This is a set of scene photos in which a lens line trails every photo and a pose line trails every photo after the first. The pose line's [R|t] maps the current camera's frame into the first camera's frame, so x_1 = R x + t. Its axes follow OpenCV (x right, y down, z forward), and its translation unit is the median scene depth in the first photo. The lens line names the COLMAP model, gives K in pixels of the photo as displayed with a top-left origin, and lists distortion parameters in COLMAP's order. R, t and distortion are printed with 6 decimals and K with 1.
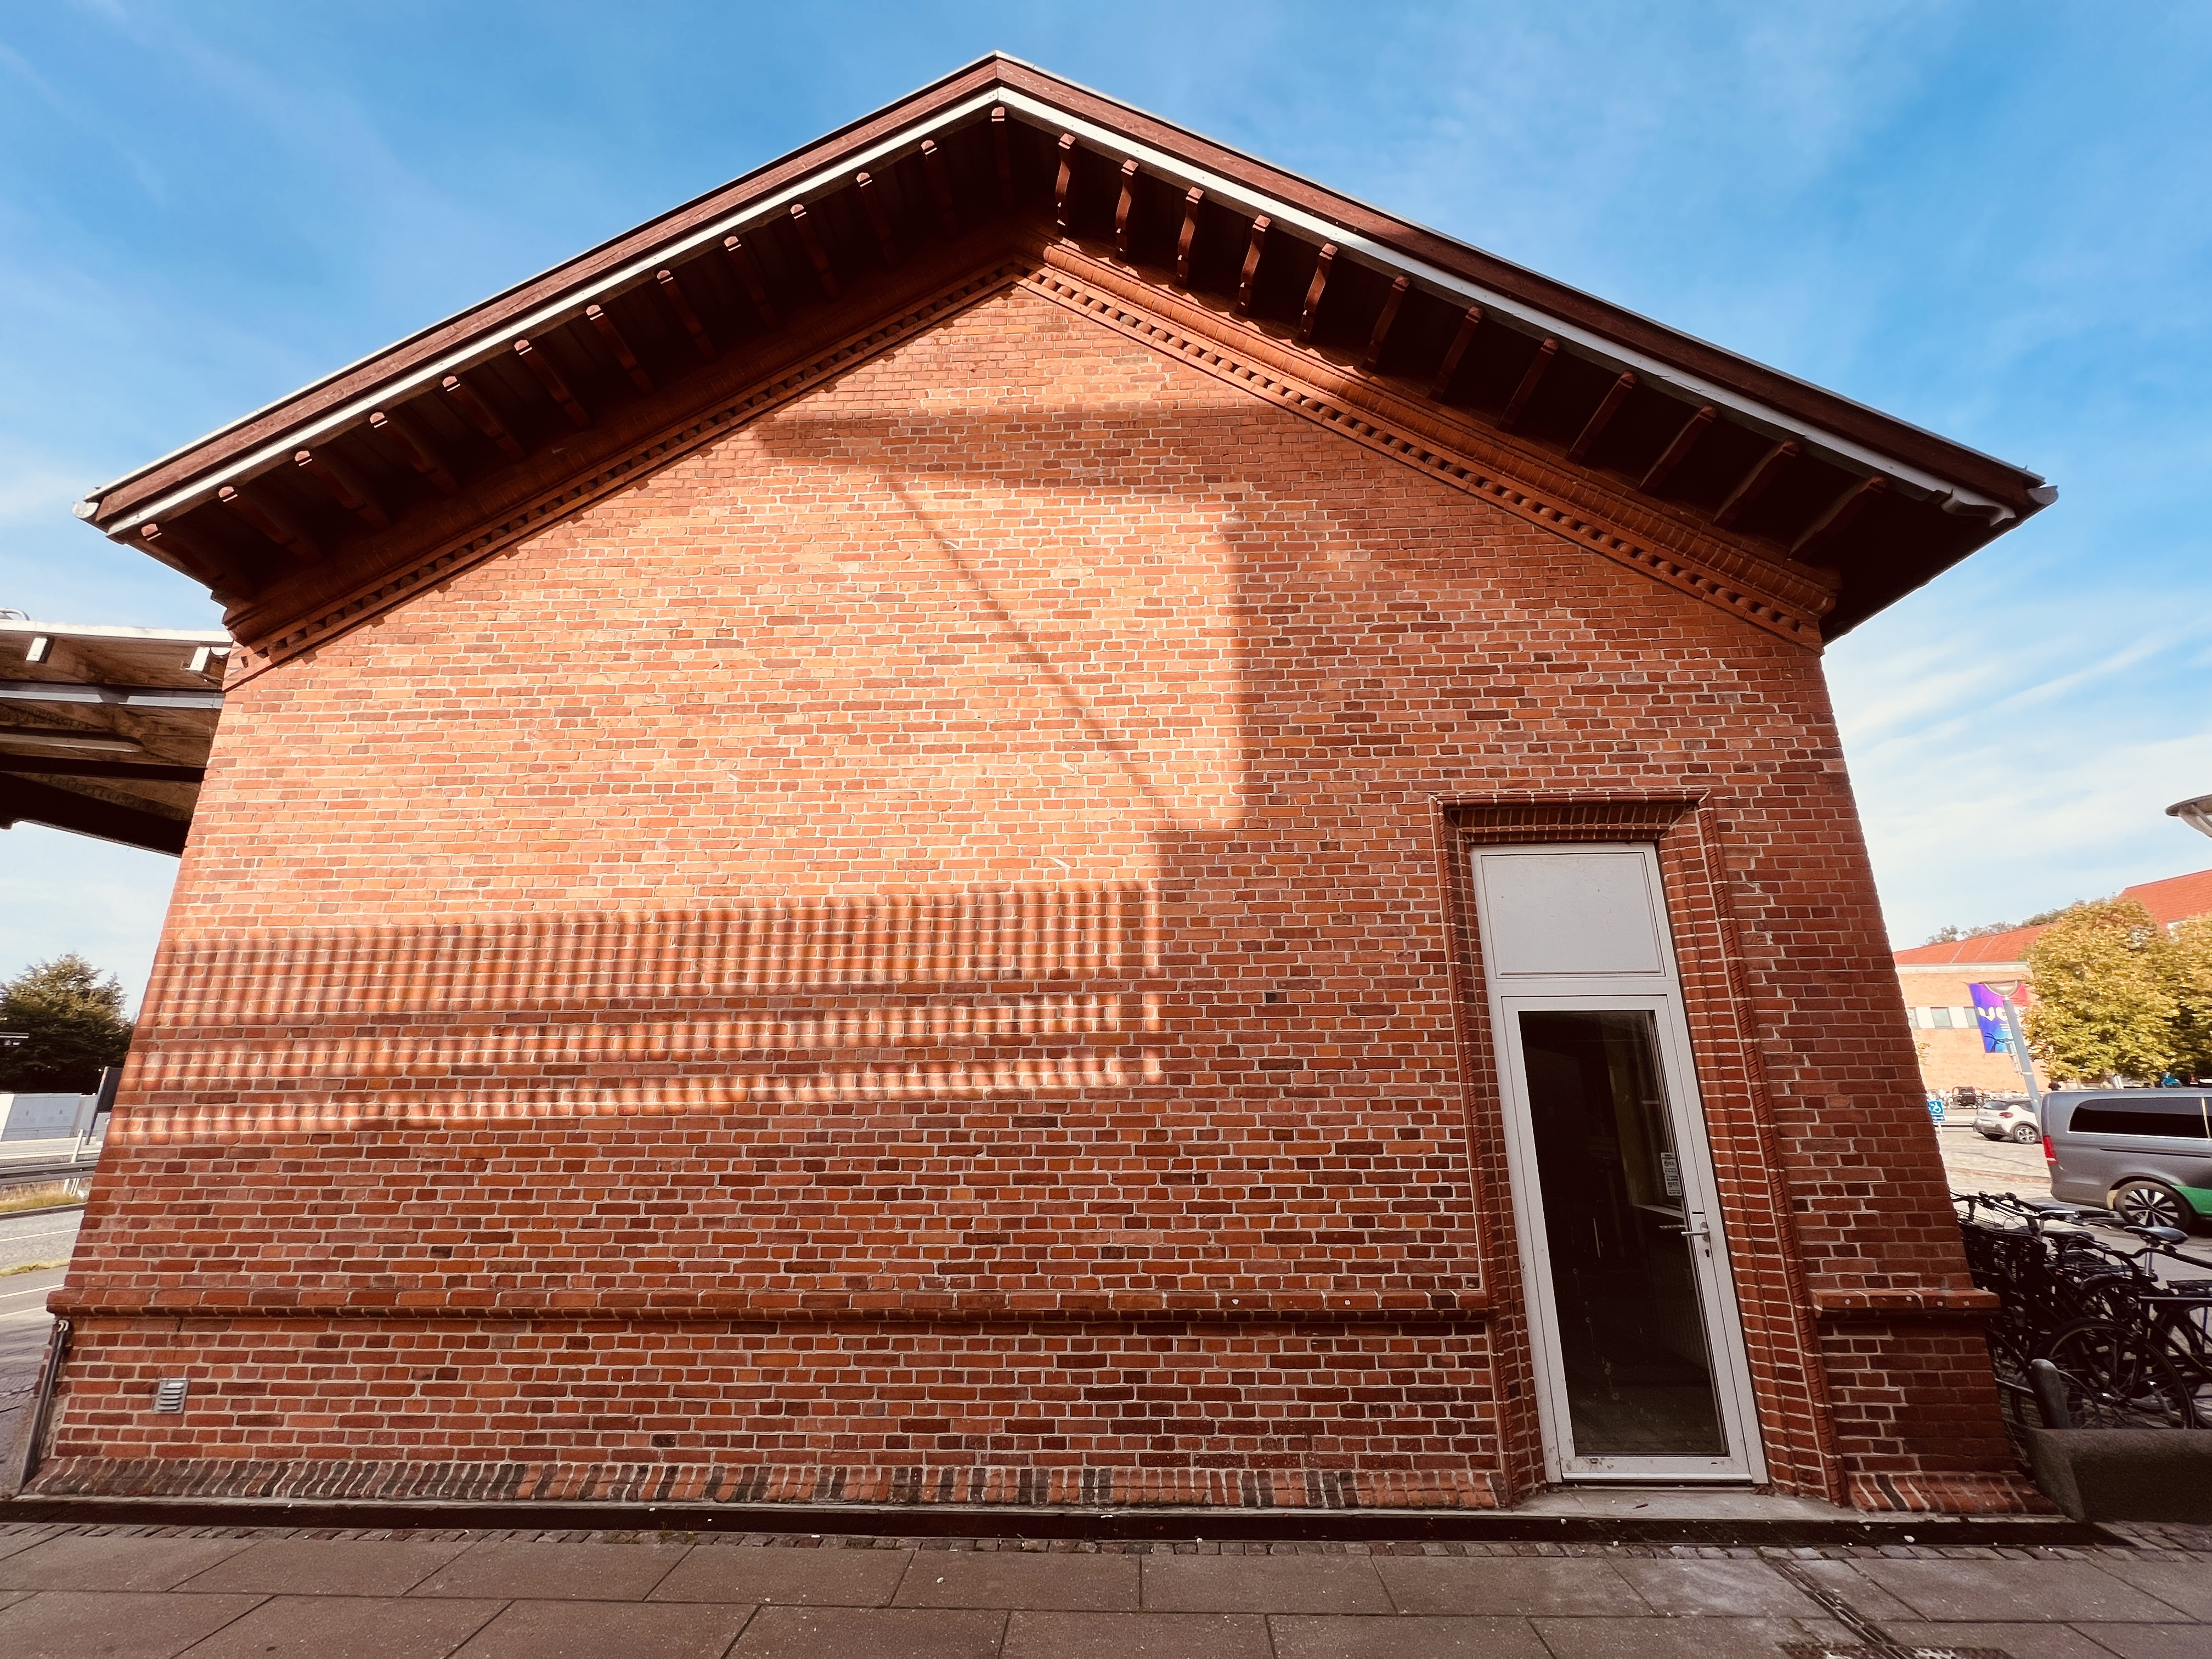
lens RADIAL K [[887.7, 0, 1098.9], [0, 887.7, 835.5], [0, 0, 1]] dist [-0.003486, 0.000845]
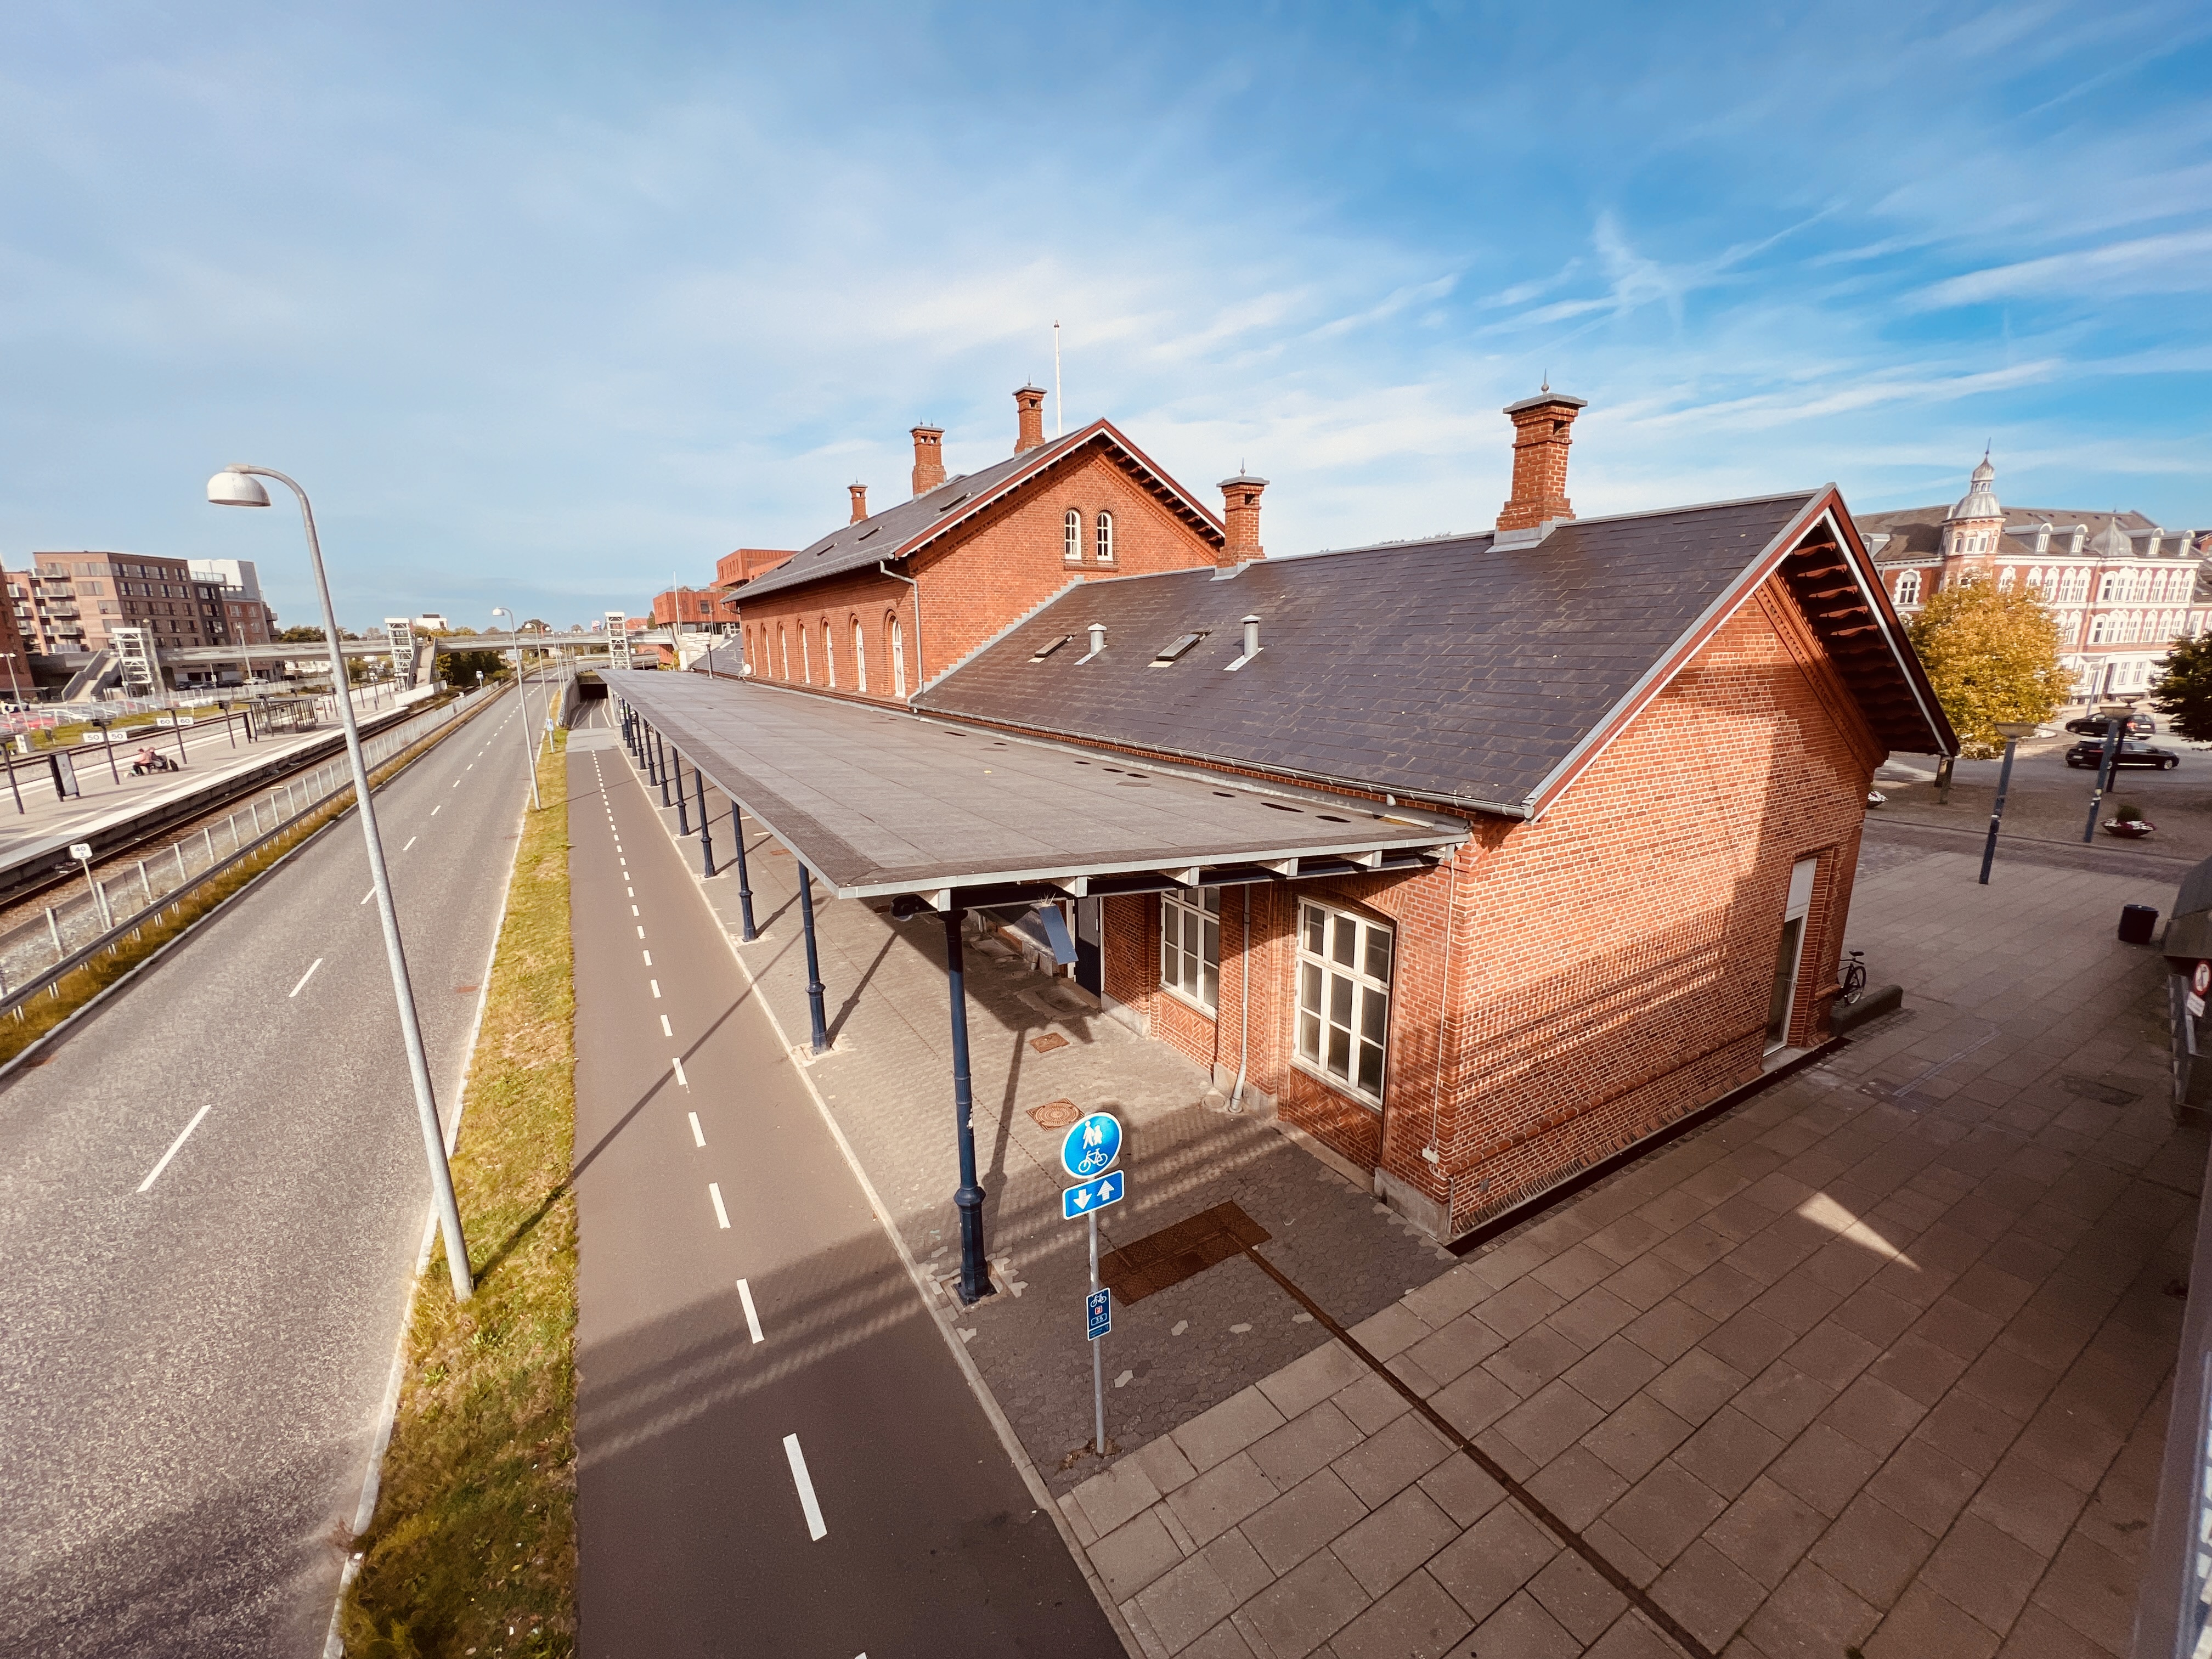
lens RADIAL K [[887.7, 0, 1104.9], [0, 887.7, 831.1], [0, 0, 1]] dist [-0.003486, 0.000845]
pose [[0.837711, -0.122838, 0.532119, -2.725229], [-0.138363, 0.894843, 0.424396, -0.941858], [-0.528295, -0.429147, 0.732624, 0.205419]]
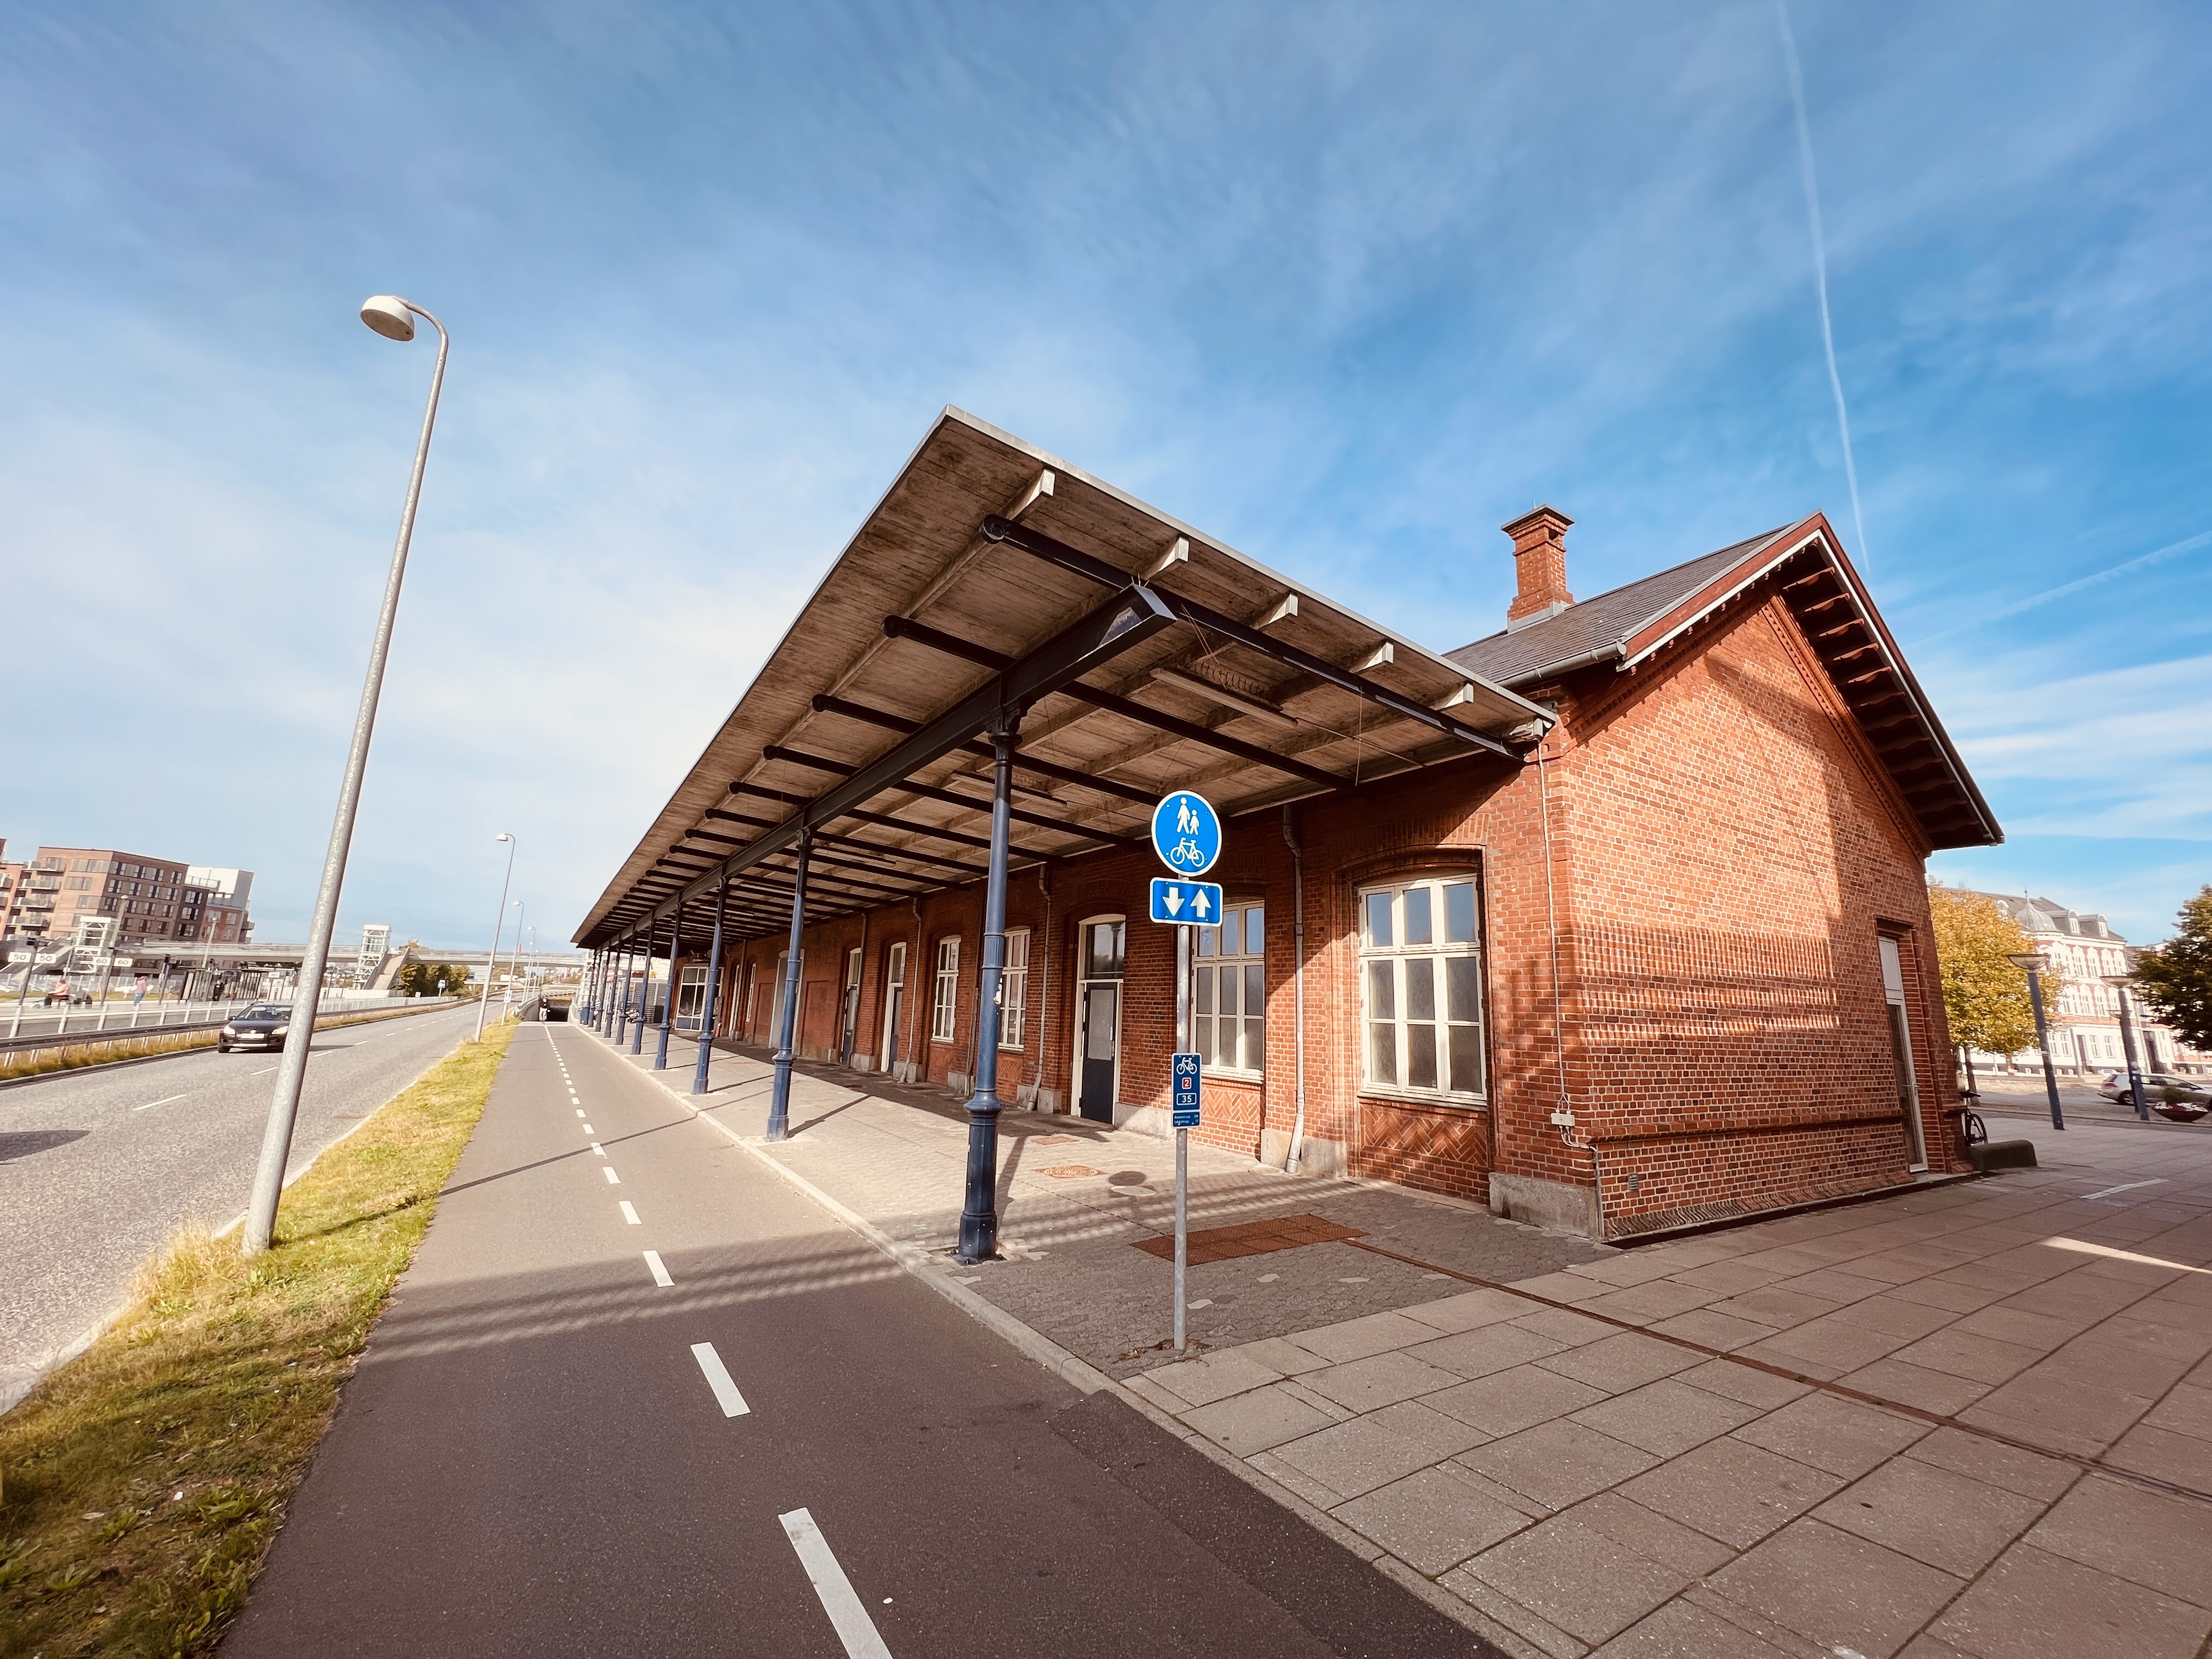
lens RADIAL K [[887.7, 0, 1105.1], [0, 887.7, 830.2], [0, 0, 1]] dist [-0.003486, 0.000845]
pose [[0.820498, 0.151699, 0.551154, -2.764728], [-0.194052, 0.980809, 0.018927, 0.095883], [-0.537706, -0.122482, 0.834189, 0.146268]]
